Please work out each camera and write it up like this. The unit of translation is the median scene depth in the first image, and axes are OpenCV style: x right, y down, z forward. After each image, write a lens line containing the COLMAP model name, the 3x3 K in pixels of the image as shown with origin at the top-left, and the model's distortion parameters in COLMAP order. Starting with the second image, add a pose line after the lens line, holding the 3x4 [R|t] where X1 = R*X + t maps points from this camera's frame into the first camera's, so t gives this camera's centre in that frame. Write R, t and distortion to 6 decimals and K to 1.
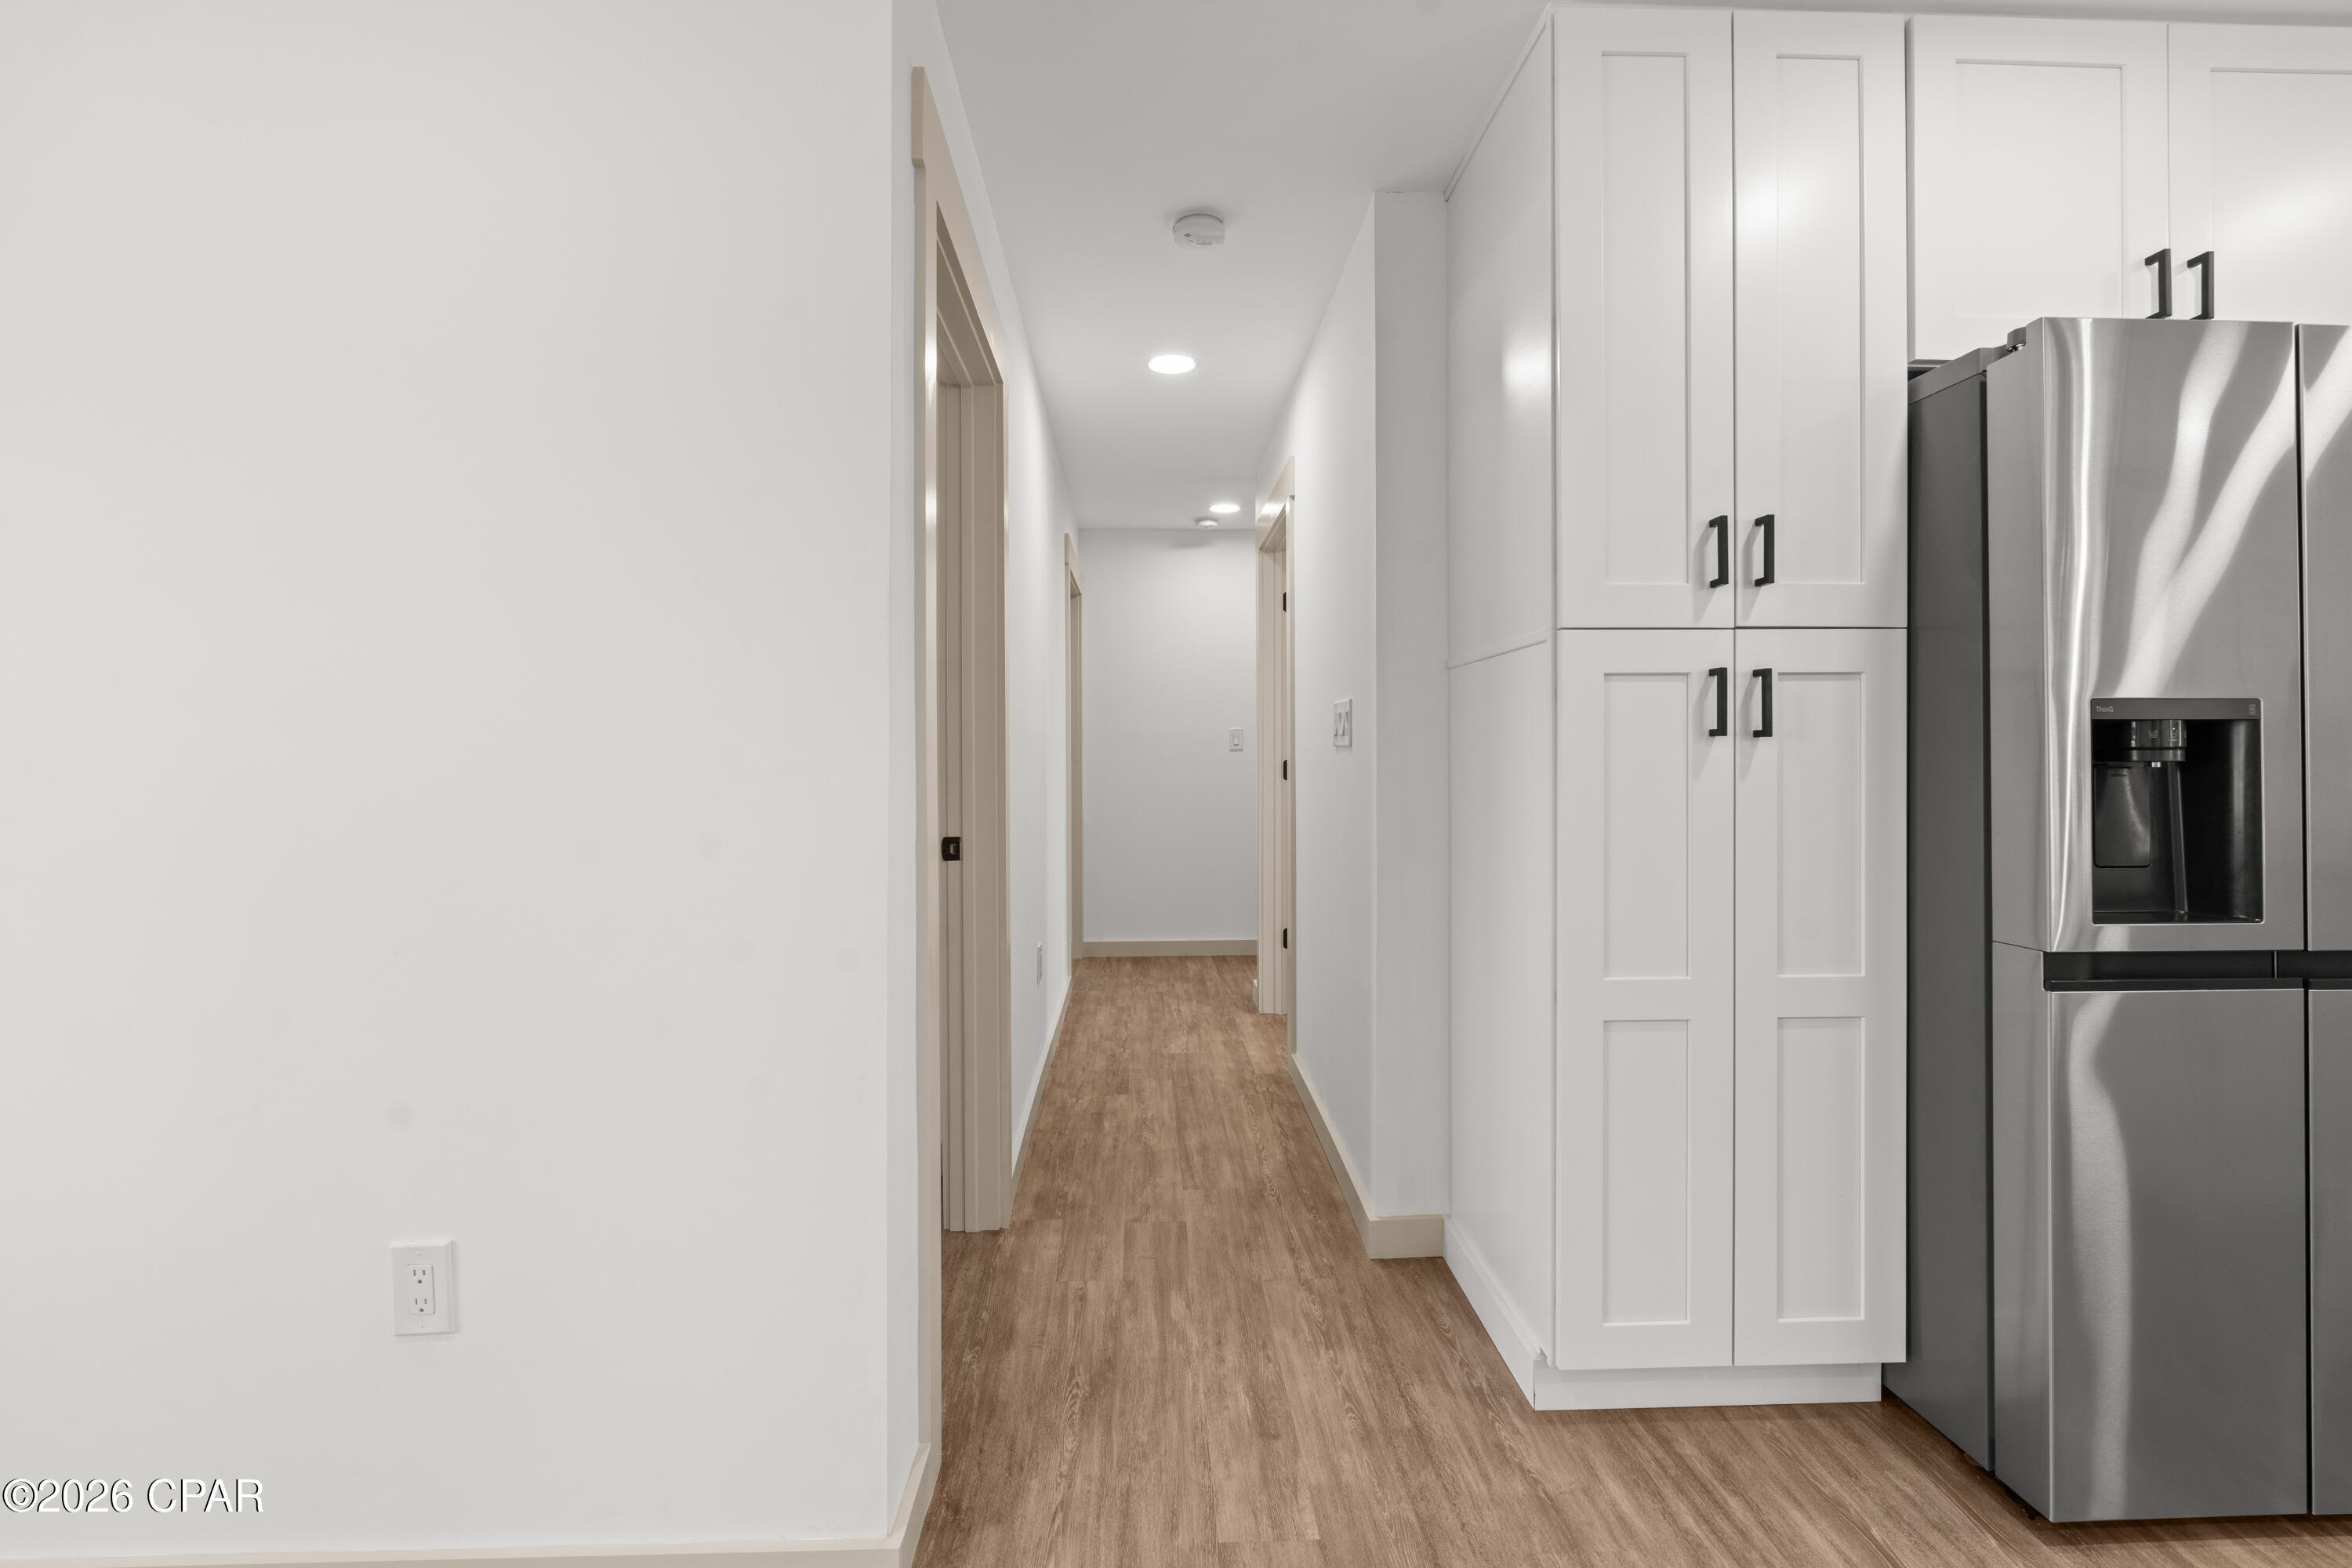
lens RADIAL K [[1028.3, 0, 1161.5], [0, 1028.3, 752.3], [0, 0, 1]] dist [-0.005424, 0.000755]
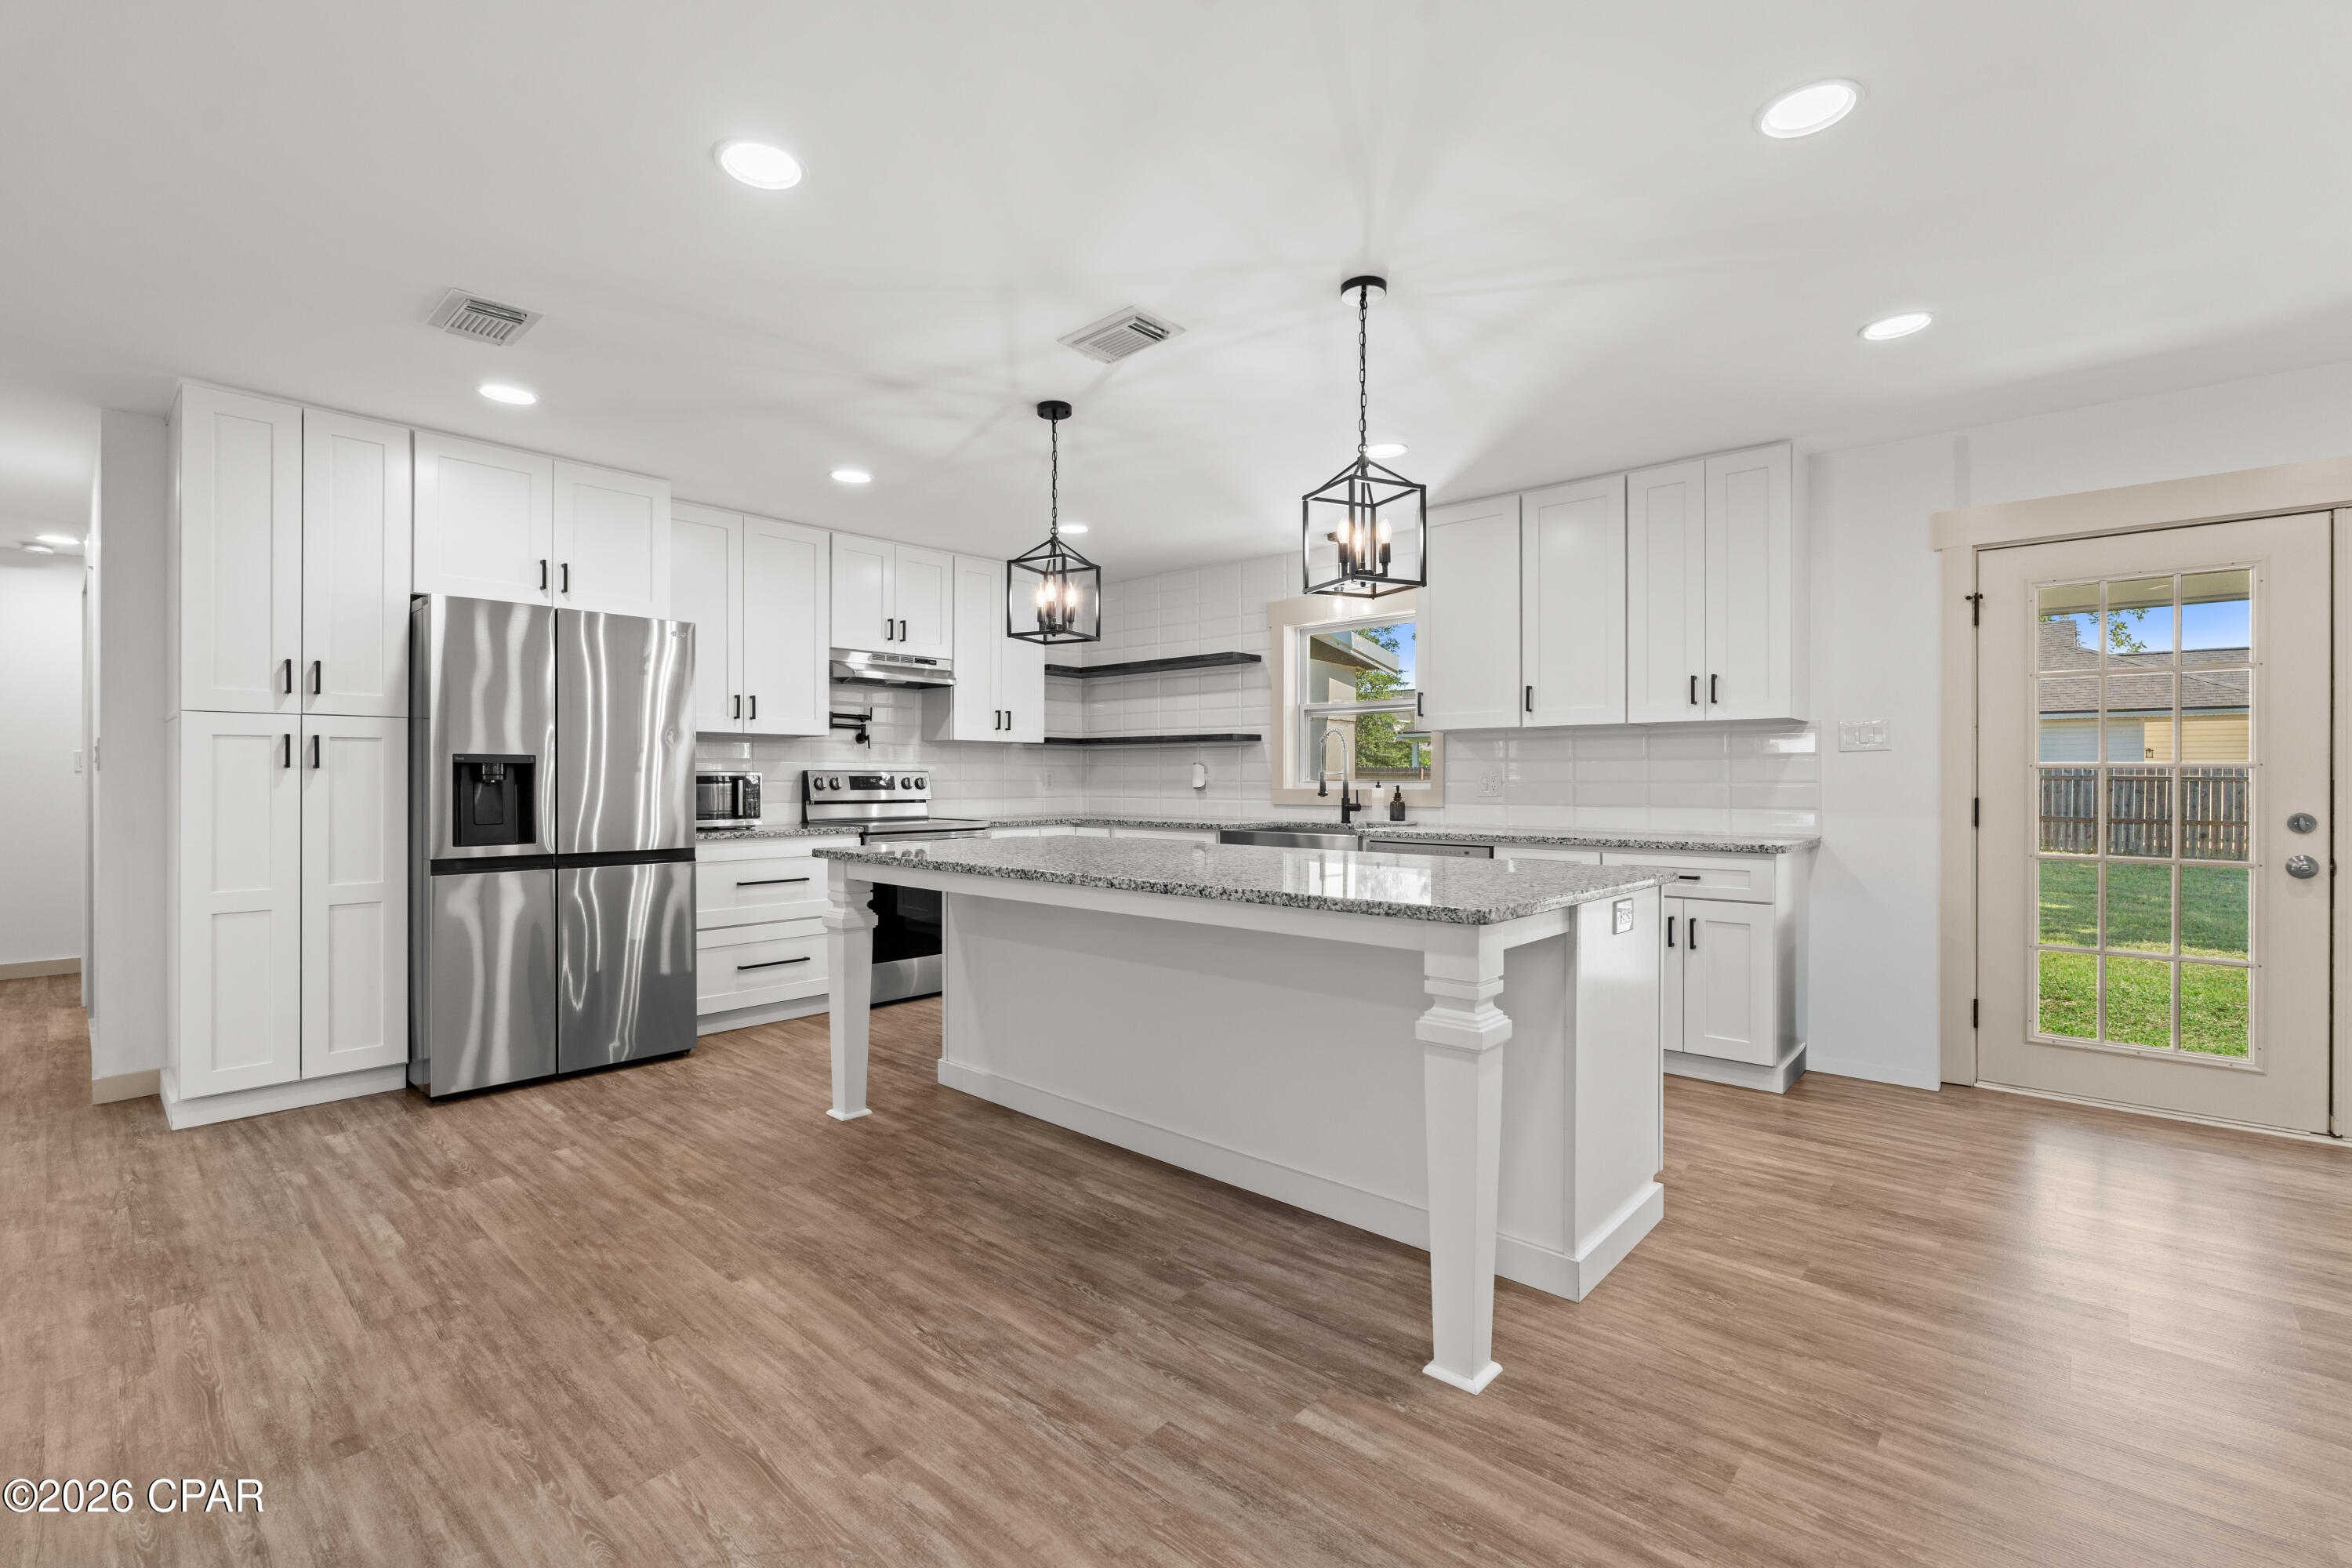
lens RADIAL K [[1028.3, 0, 1168.7], [0, 1028.3, 777.4], [0, 0, 1]] dist [-0.005424, 0.000755]
pose [[0.690908, 0.004921, 0.722926, 0.279940], [-0.006445, 0.999979, -0.000648, -0.005321], [-0.722914, -0.004212, 0.690925, -1.642355]]
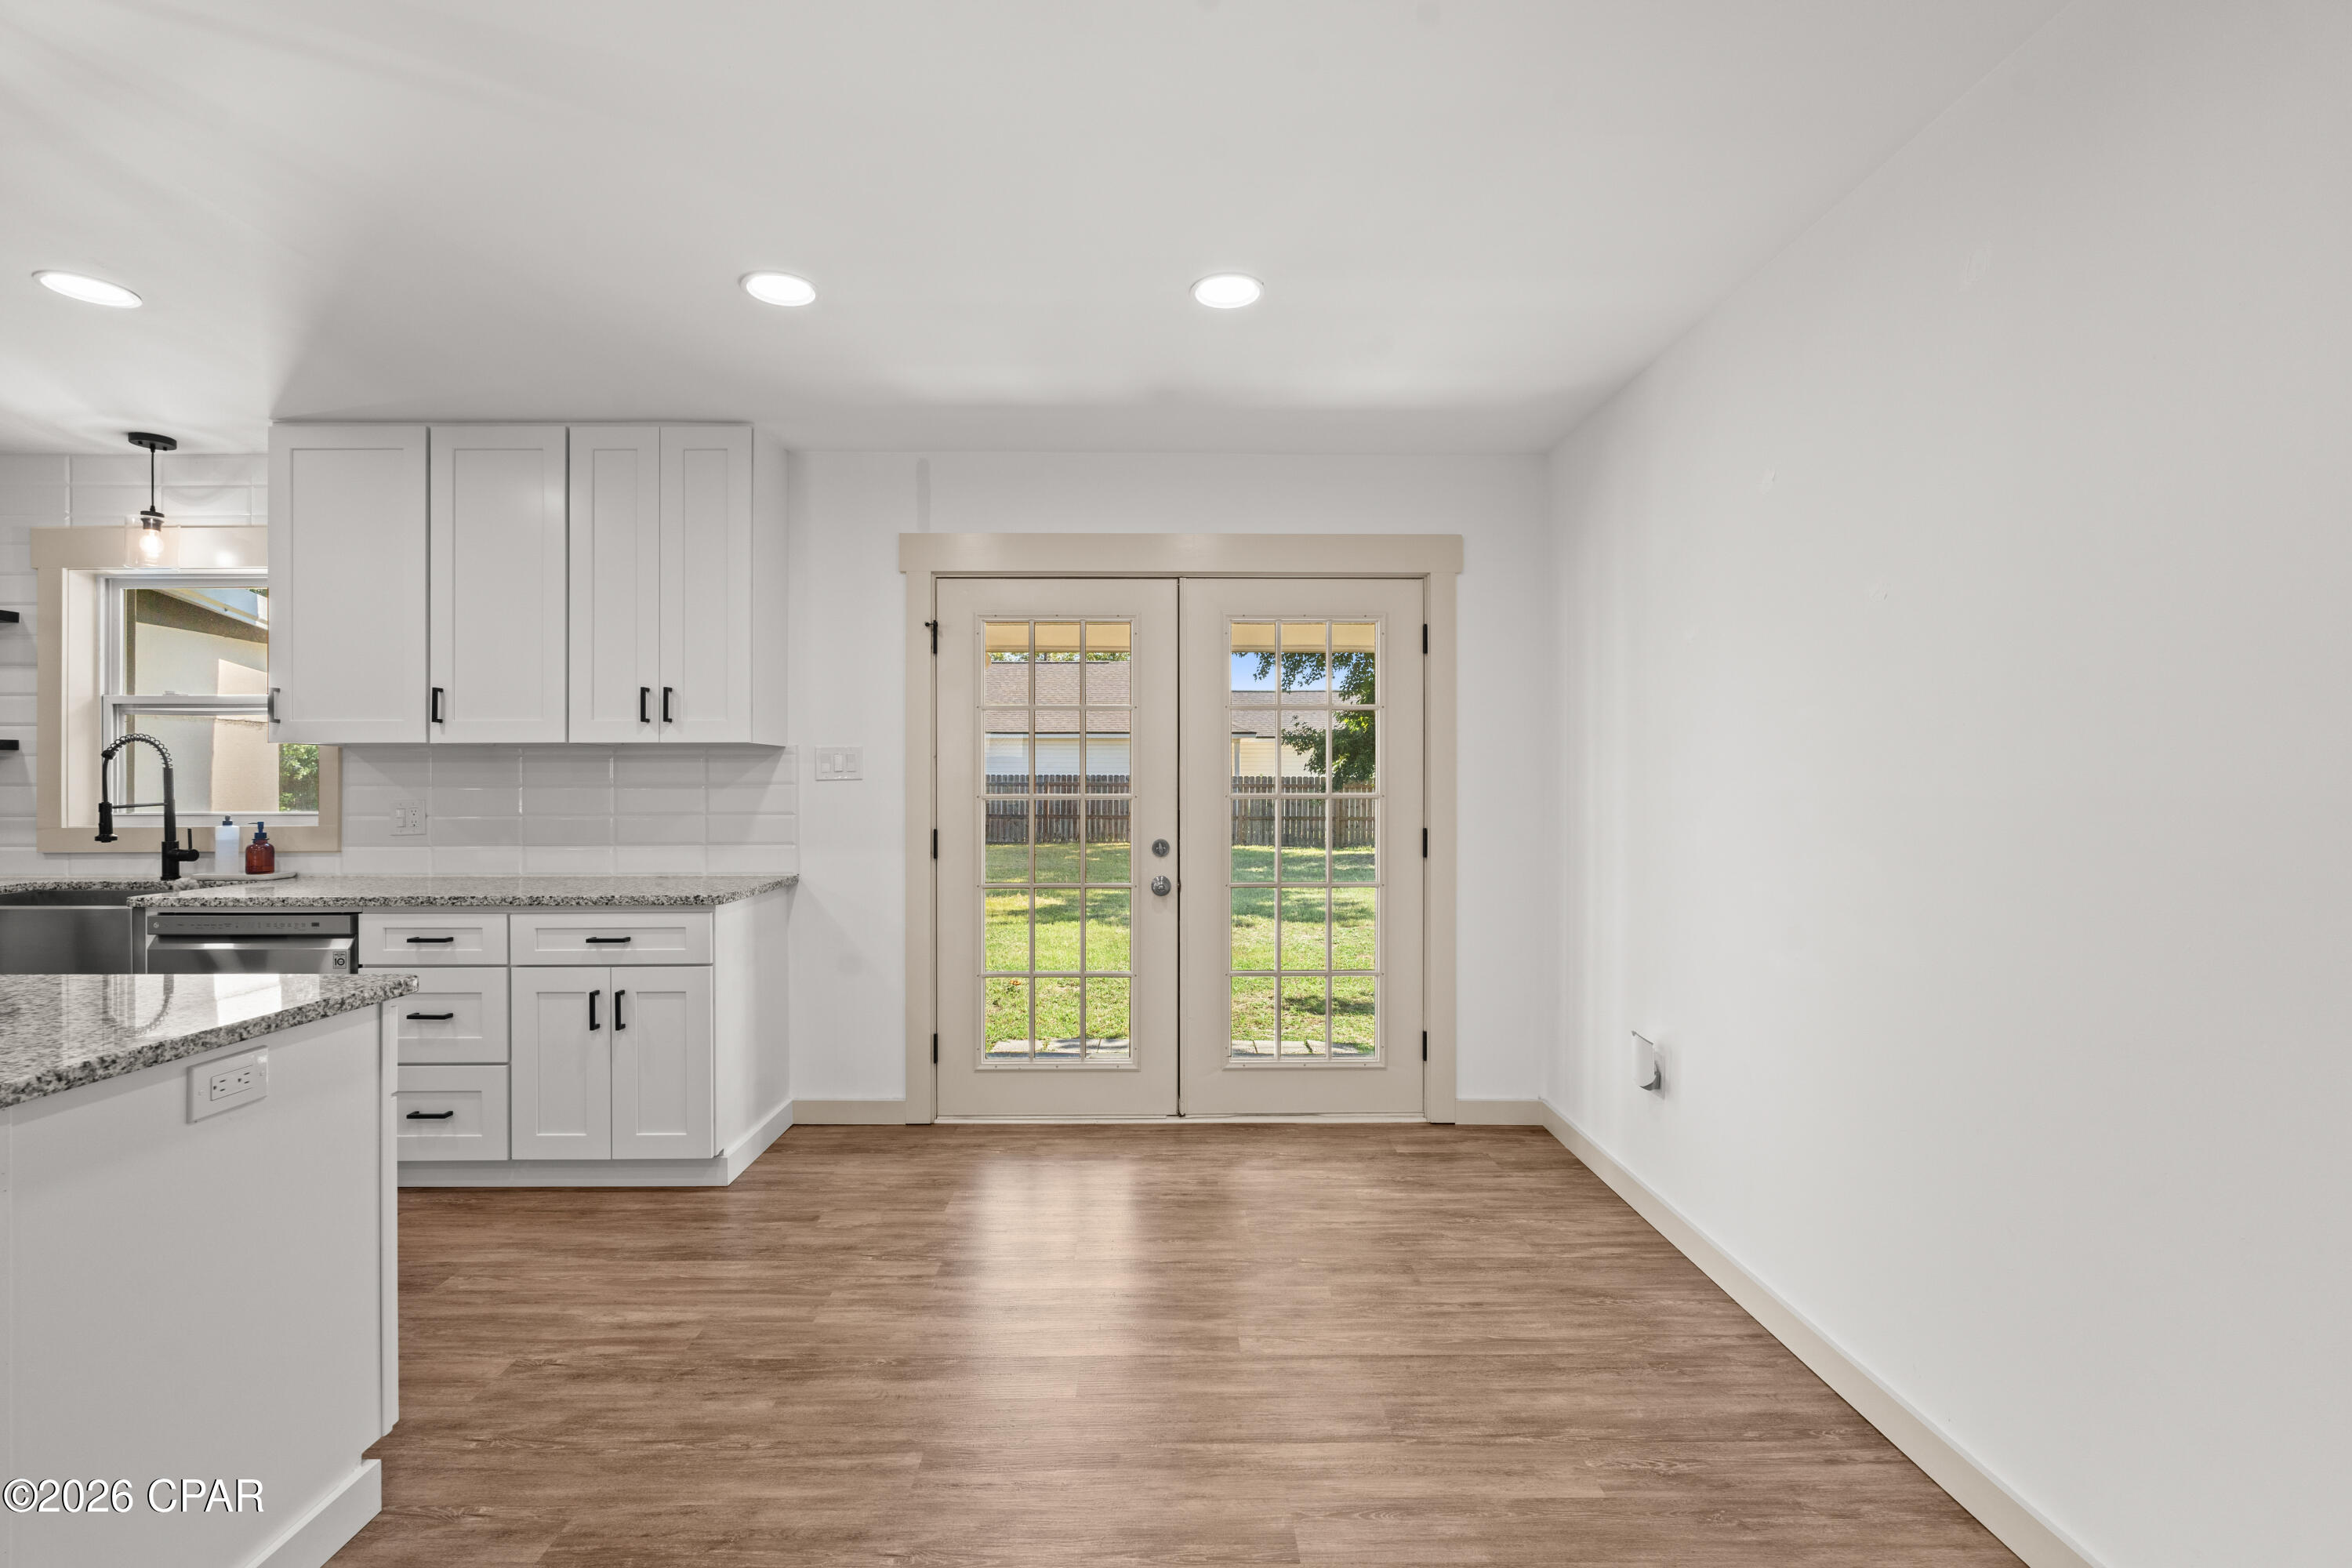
lens RADIAL K [[1028.3, 0, 1173.7], [0, 1028.3, 781.1], [0, 0, 1]] dist [-0.005424, 0.000755]
pose [[0.017776, 0.003456, 0.999836, 0.917401], [-0.003555, 0.999988, -0.003393, -0.070229], [-0.999836, -0.003494, 0.017788, -1.918253]]
